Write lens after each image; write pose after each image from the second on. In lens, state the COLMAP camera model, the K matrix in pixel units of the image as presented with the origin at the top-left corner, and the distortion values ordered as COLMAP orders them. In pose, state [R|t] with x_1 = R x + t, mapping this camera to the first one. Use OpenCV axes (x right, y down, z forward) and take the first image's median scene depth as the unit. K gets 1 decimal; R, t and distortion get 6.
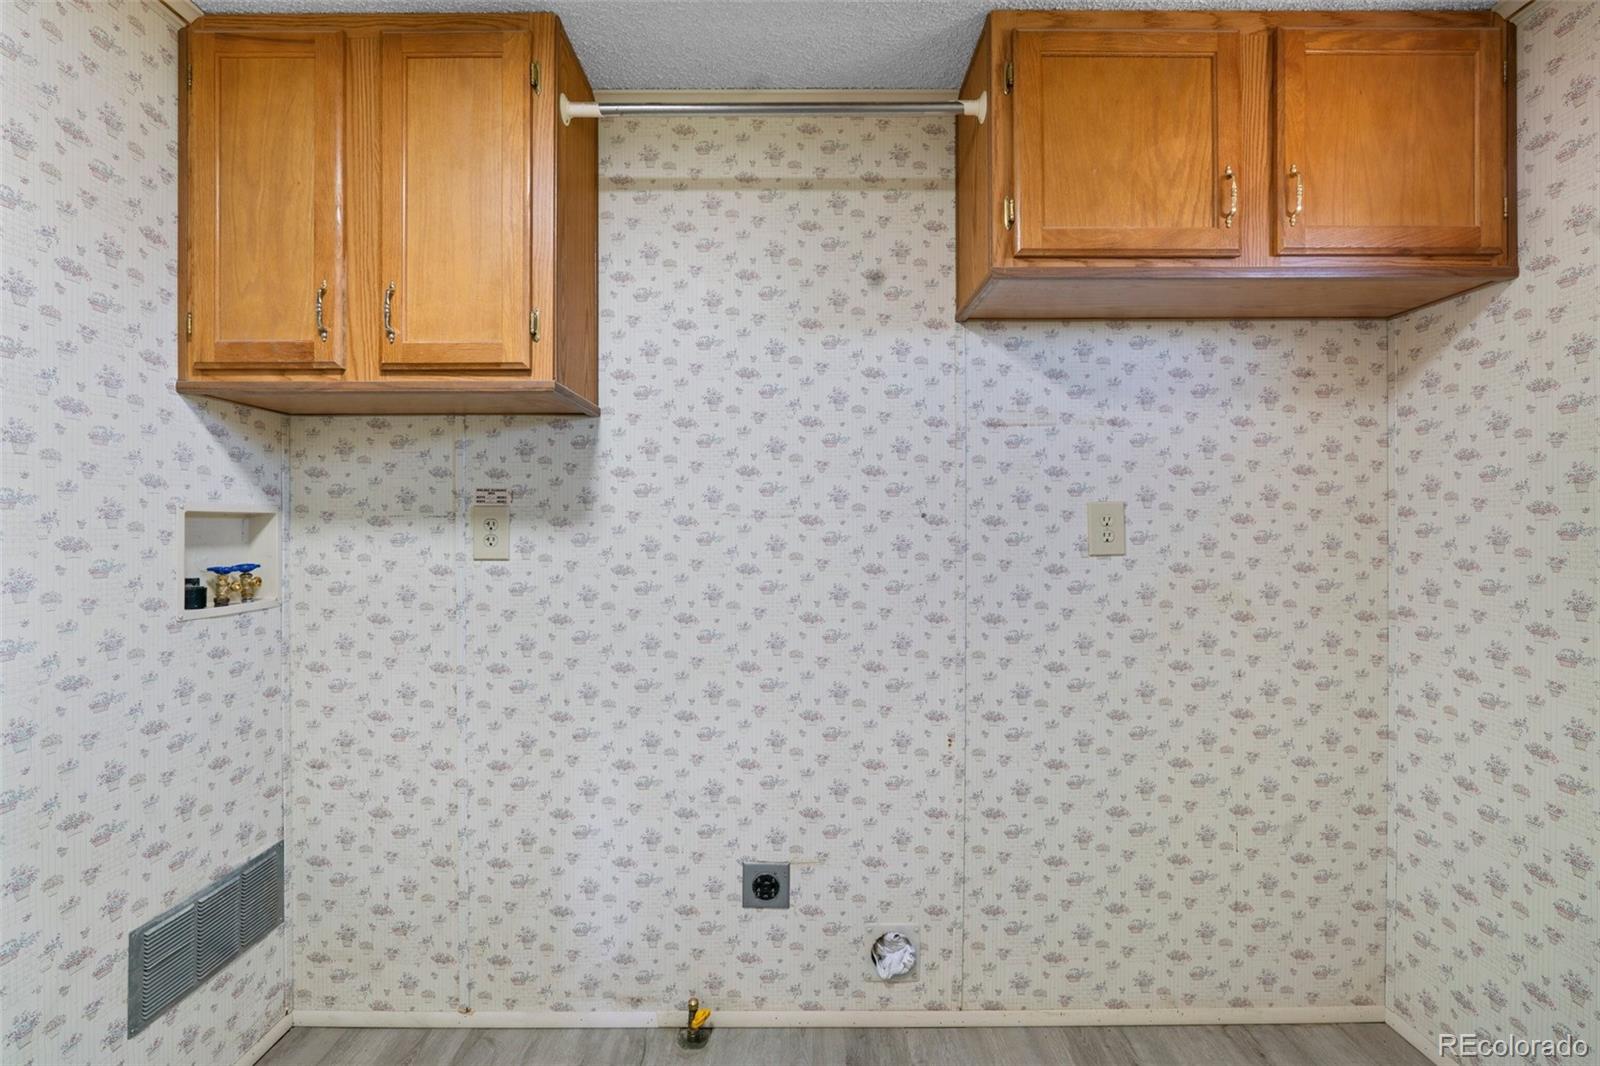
lens RADIAL K [[704.1, 0, 813.0], [0, 704.1, 530.3], [0, 0, 1]] dist [-0.001870, -0.000011]
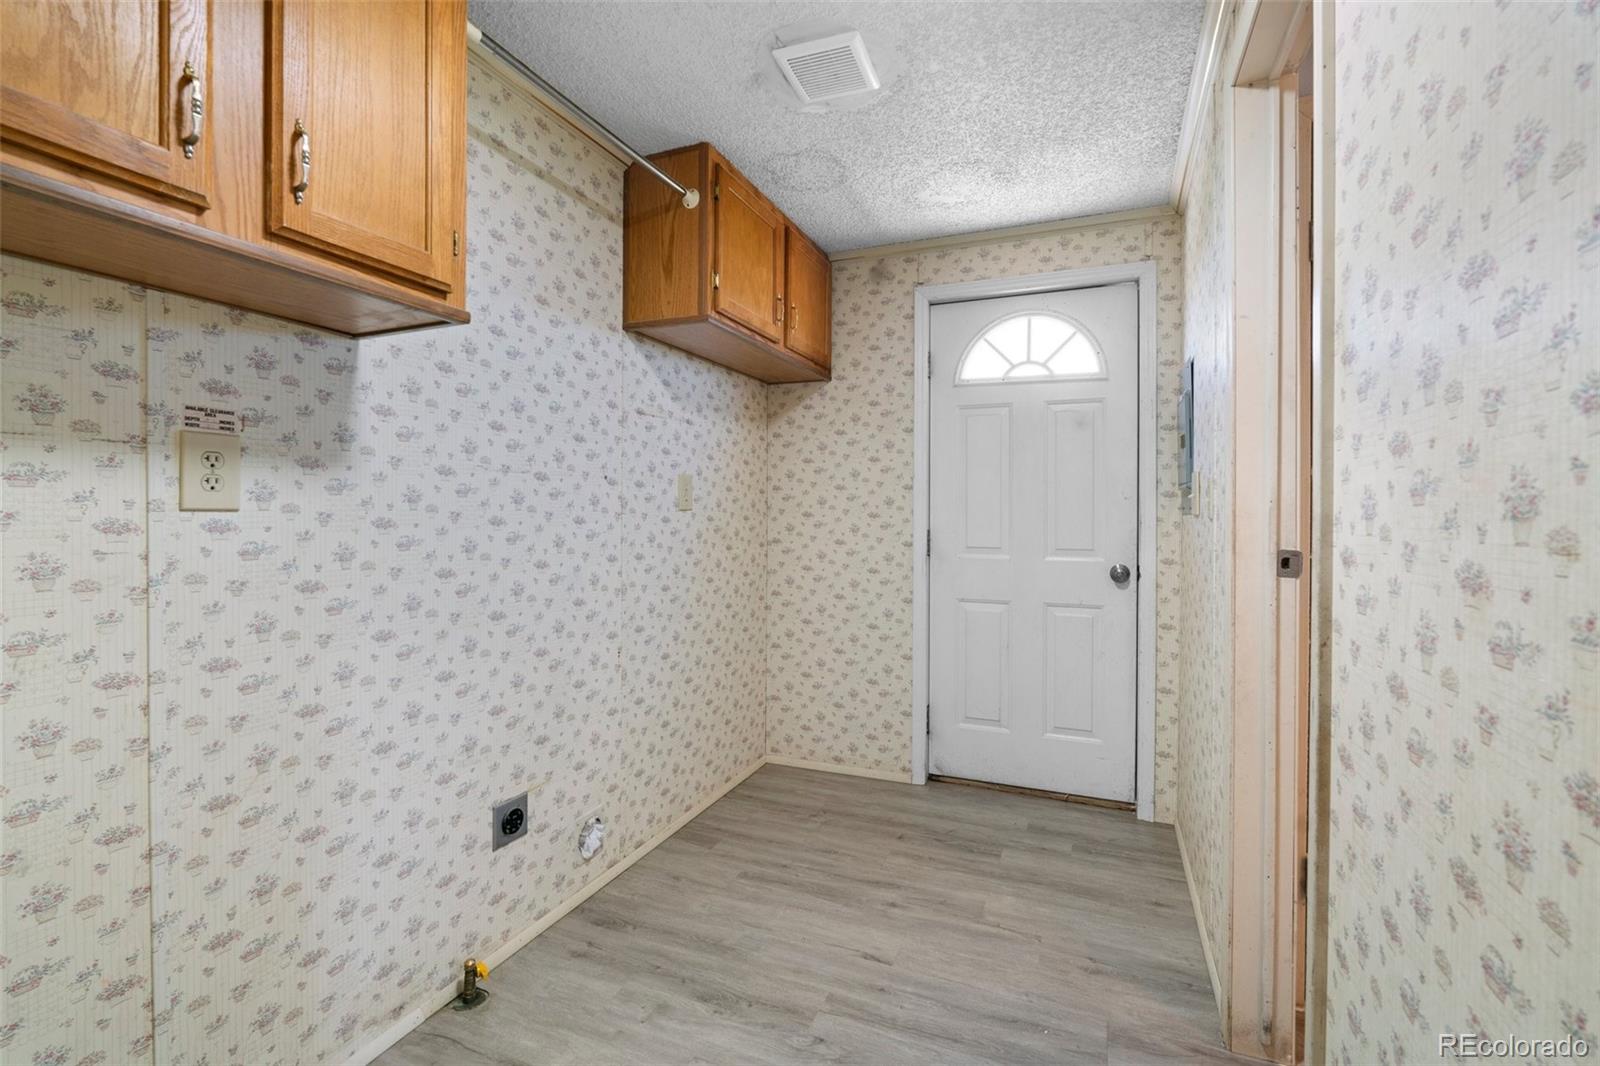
lens RADIAL K [[706.3, 0, 798.6], [0, 706.3, 515.5], [0, 0, 1]] dist [-0.002896, 0.007544]
pose [[0.394860, -0.000316, 0.918741, -0.869162], [-0.001535, 0.999998, 0.001004, 0.045232], [-0.918740, -0.001807, 0.394859, 0.187041]]
